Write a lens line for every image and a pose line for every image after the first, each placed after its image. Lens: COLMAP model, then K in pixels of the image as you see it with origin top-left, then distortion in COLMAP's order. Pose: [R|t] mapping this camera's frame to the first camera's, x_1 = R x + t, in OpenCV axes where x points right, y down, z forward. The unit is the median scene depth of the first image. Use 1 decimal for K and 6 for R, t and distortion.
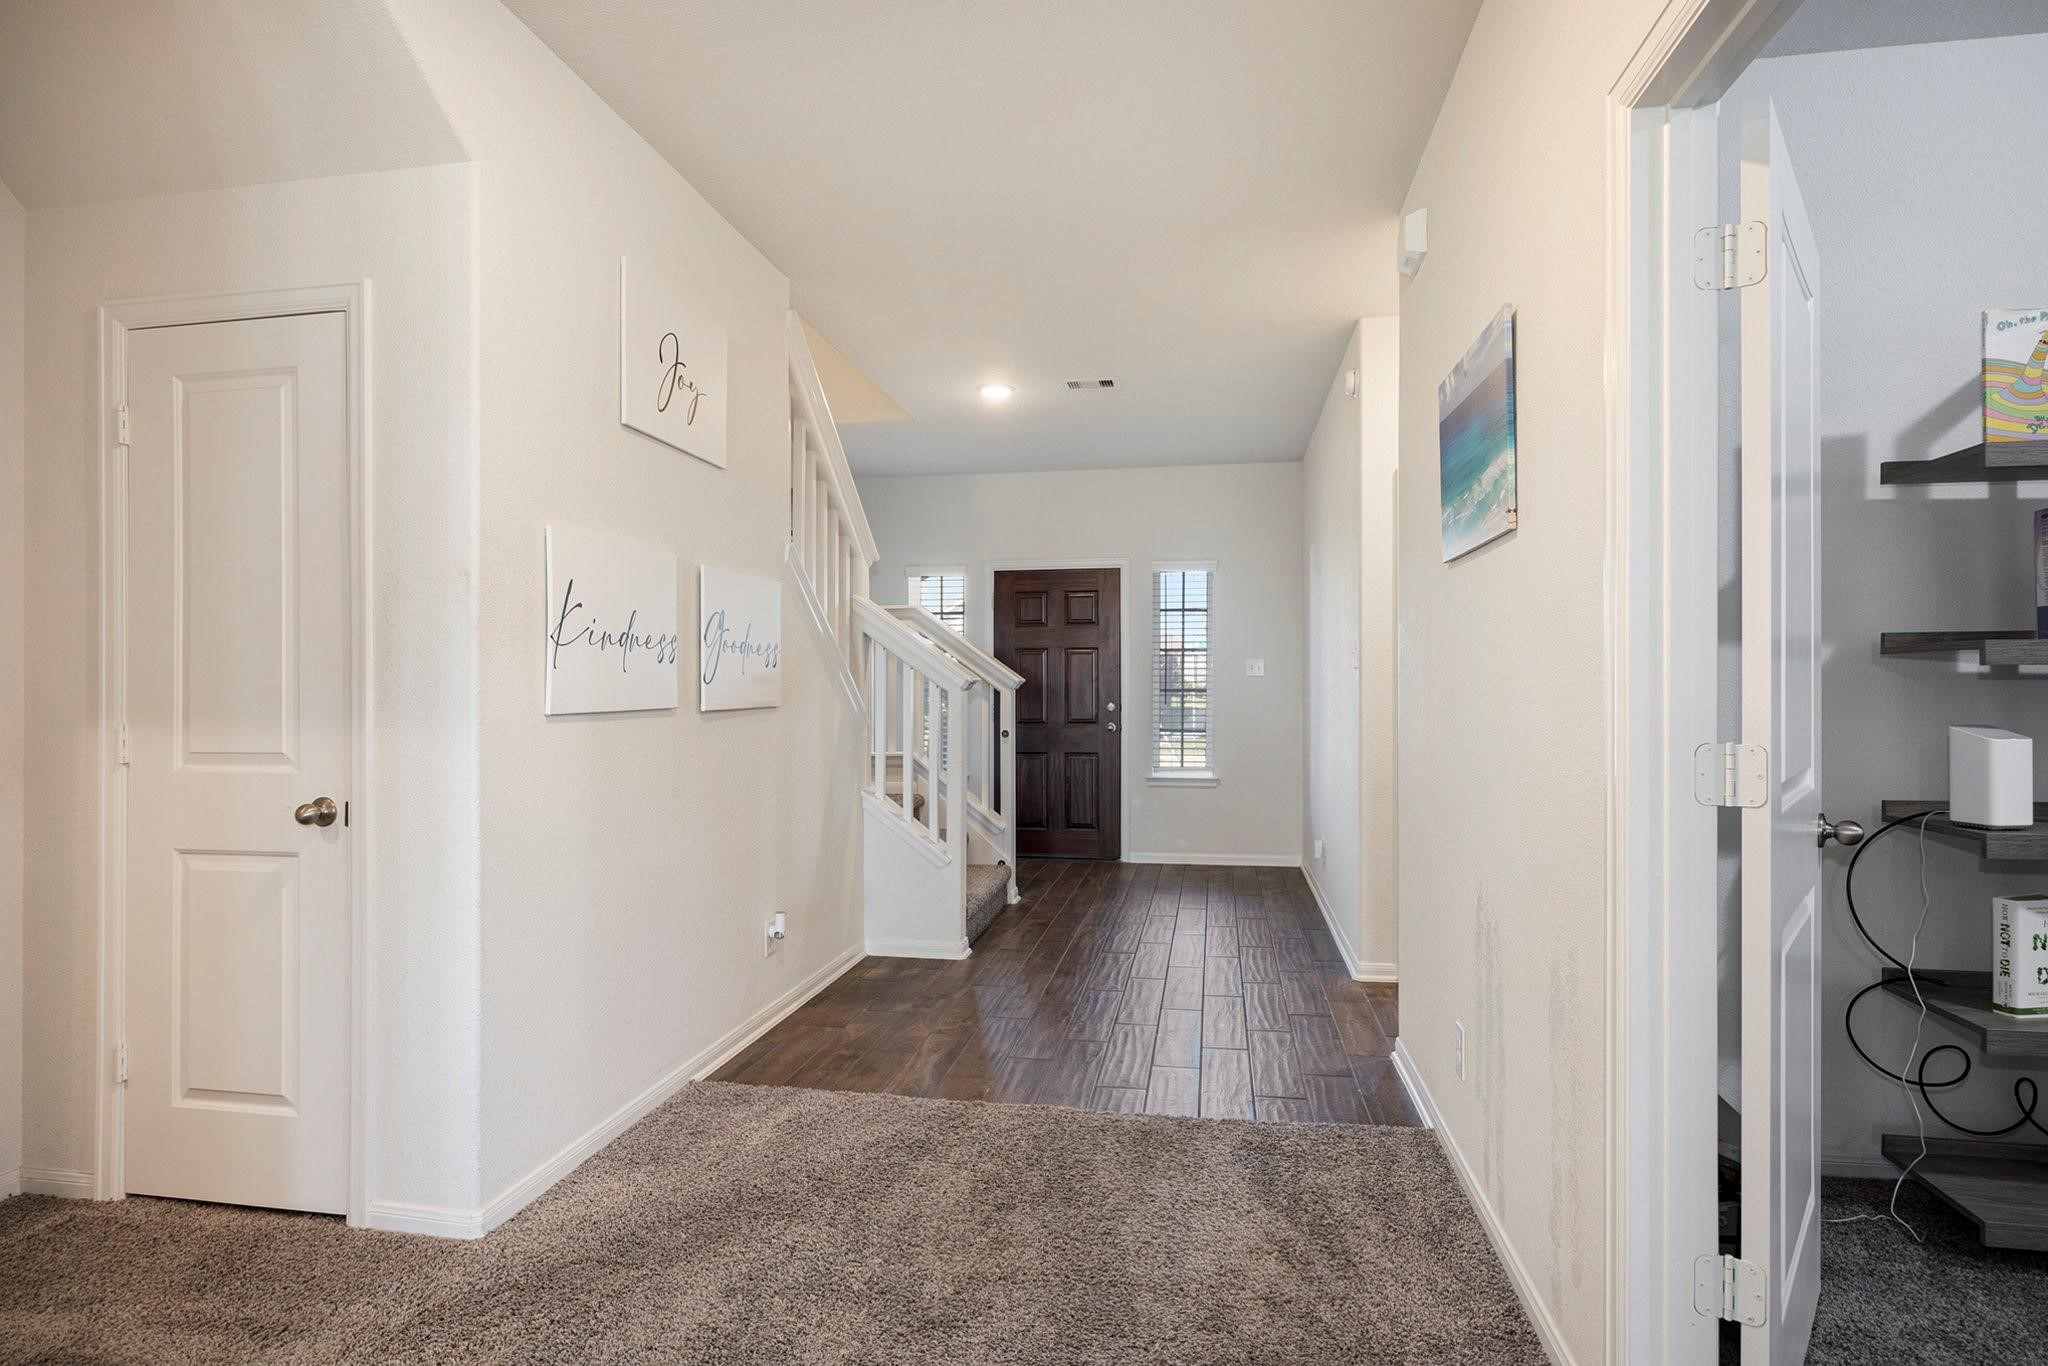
lens RADIAL K [[1049.5, 0, 1024.0], [0, 1049.5, 683.0], [0, 0, 1]] dist [0.003625, 0.000640]
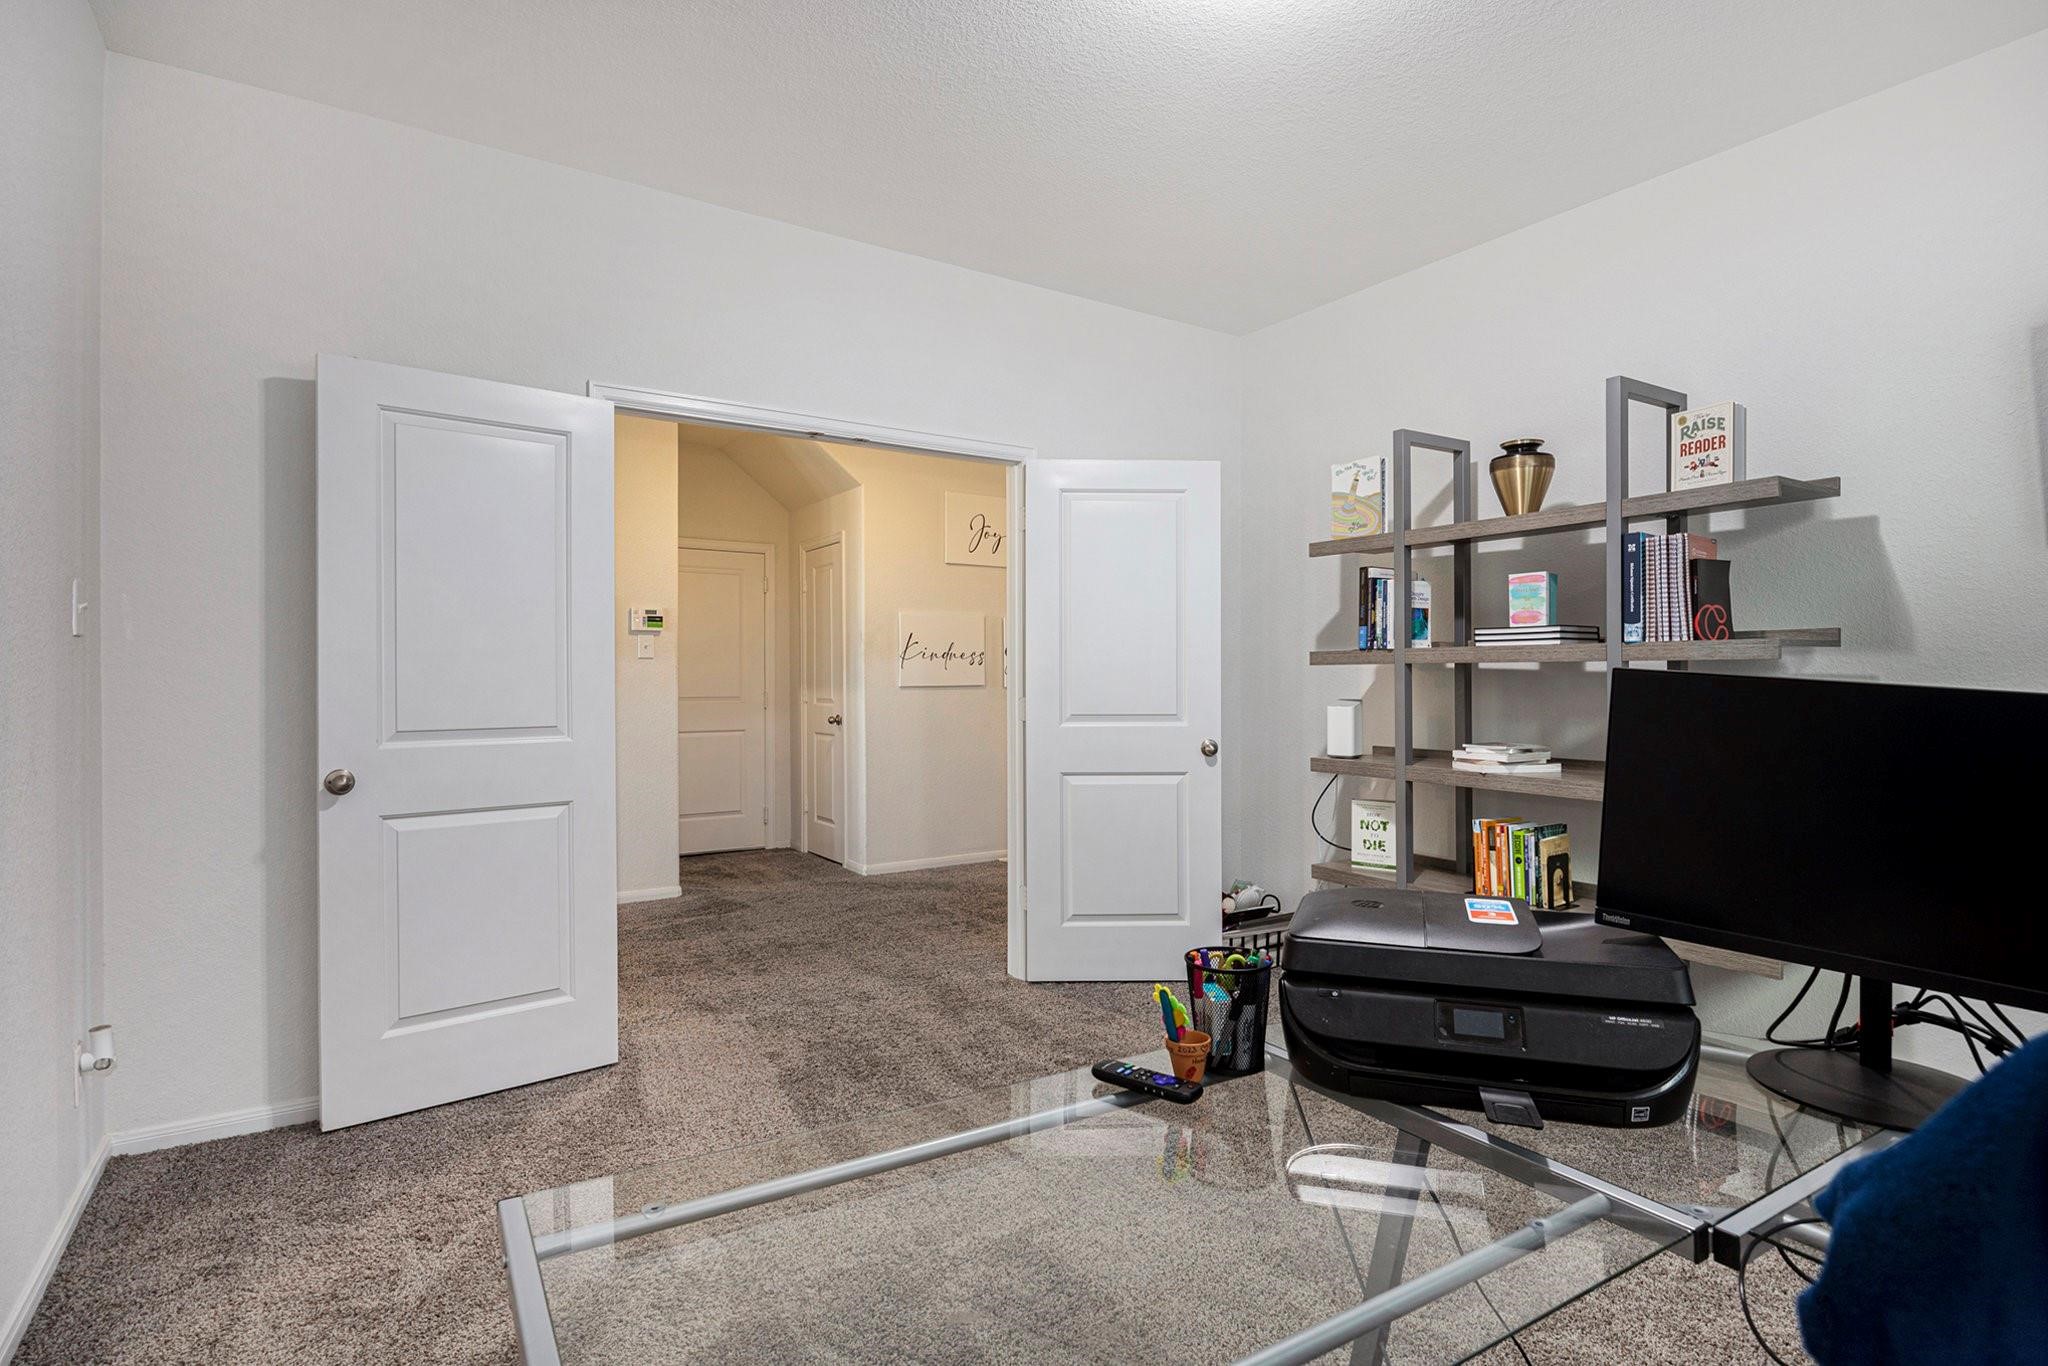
lens RADIAL K [[1049.5, 0, 1024.0], [0, 1049.5, 683.0], [0, 0, 1]] dist [0.003625, 0.000640]
pose [[0.679863, 0.007116, -0.733305, 1.706331], [-0.000065, 0.999954, 0.009643, -0.003202], [0.733339, -0.006508, 0.679832, -0.537971]]
